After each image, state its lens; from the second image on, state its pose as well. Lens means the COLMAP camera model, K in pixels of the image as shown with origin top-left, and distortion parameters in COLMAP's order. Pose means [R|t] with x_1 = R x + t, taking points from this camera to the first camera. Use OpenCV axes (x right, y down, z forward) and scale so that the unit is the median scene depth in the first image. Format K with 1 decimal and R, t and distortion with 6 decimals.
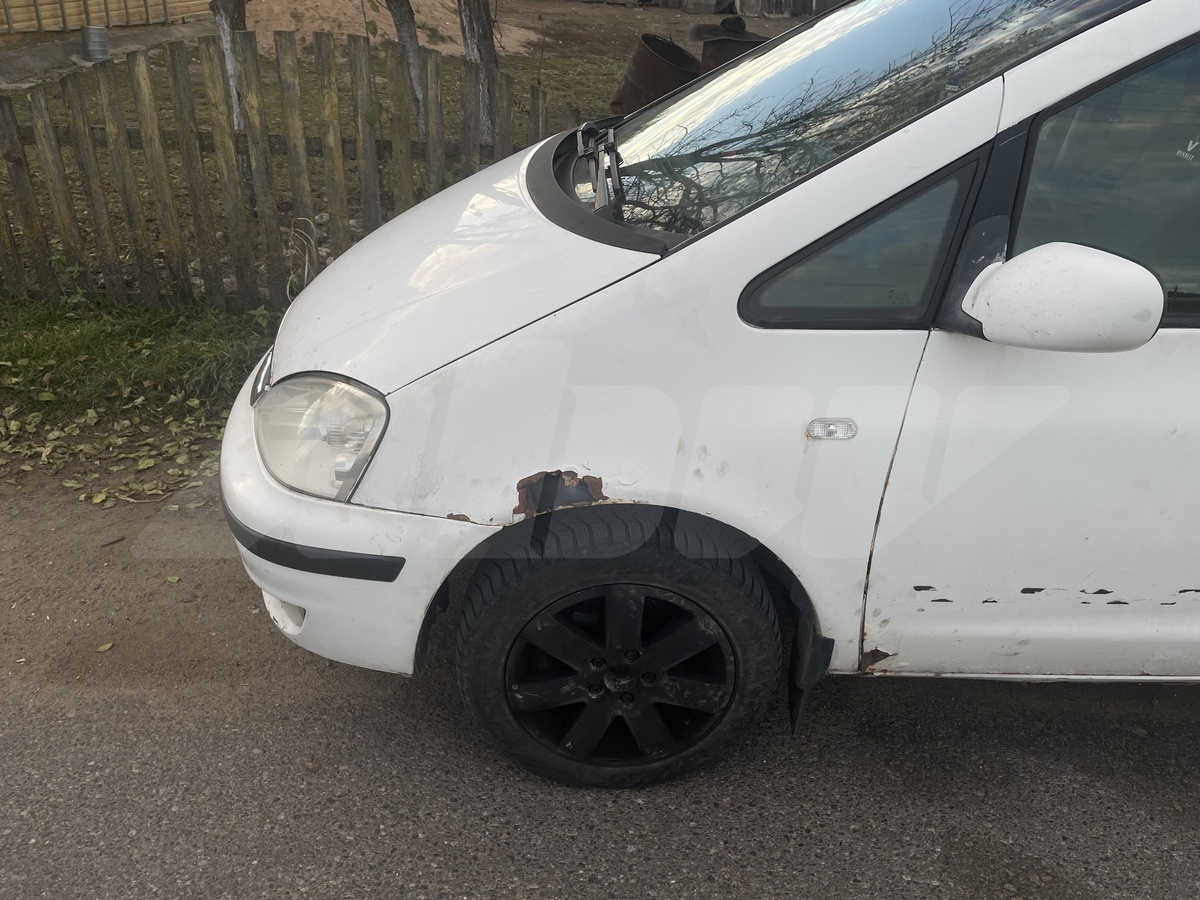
lens RADIAL K [[939.9, 0, 586.0], [0, 939.9, 471.5], [0, 0, 1]] dist [0.047421, -0.080796]
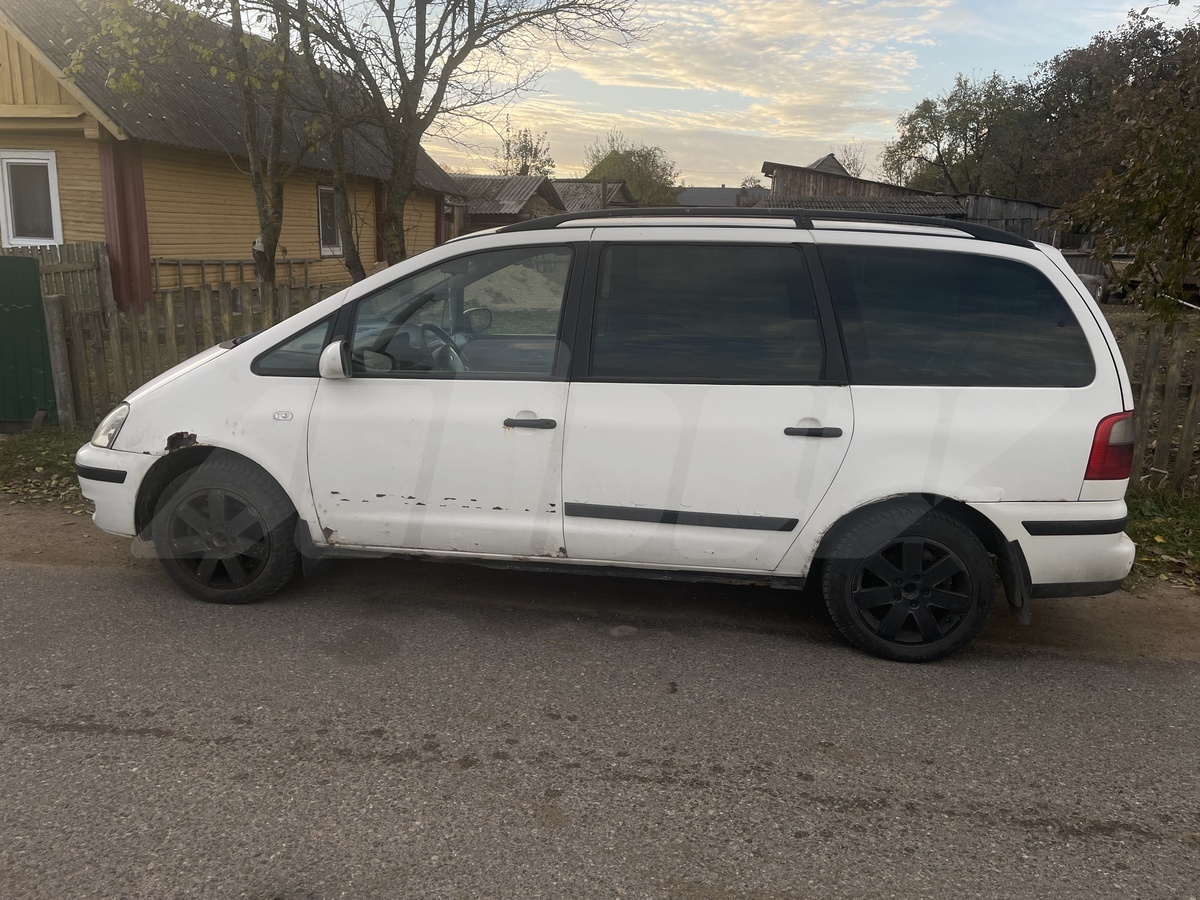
lens RADIAL K [[939.9, 0, 595.5], [0, 939.9, 444.3], [0, 0, 1]] dist [0.047421, -0.080796]
pose [[0.987203, 0.024142, -0.157630, 1.251780], [-0.067552, 0.958716, -0.276226, 0.560644], [0.144454, 0.283339, 0.948078, -1.033038]]
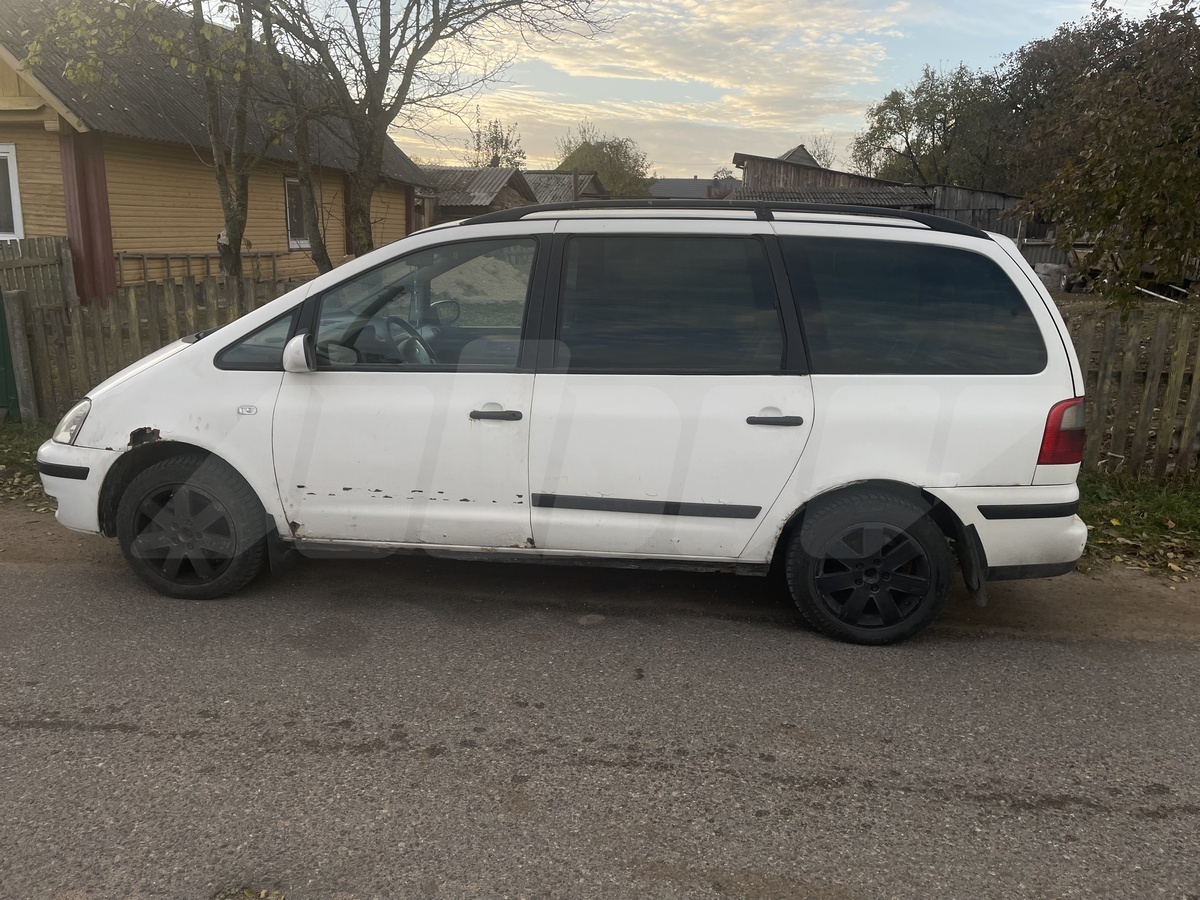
lens RADIAL K [[939.9, 0, 600.5], [0, 939.9, 447.5], [0, 0, 1]] dist [0.047421, -0.080796]
pose [[0.991822, 0.014949, -0.126748, 1.276886], [-0.048633, 0.962455, -0.267047, 0.567939], [0.117997, 0.271028, 0.955312, -1.046597]]
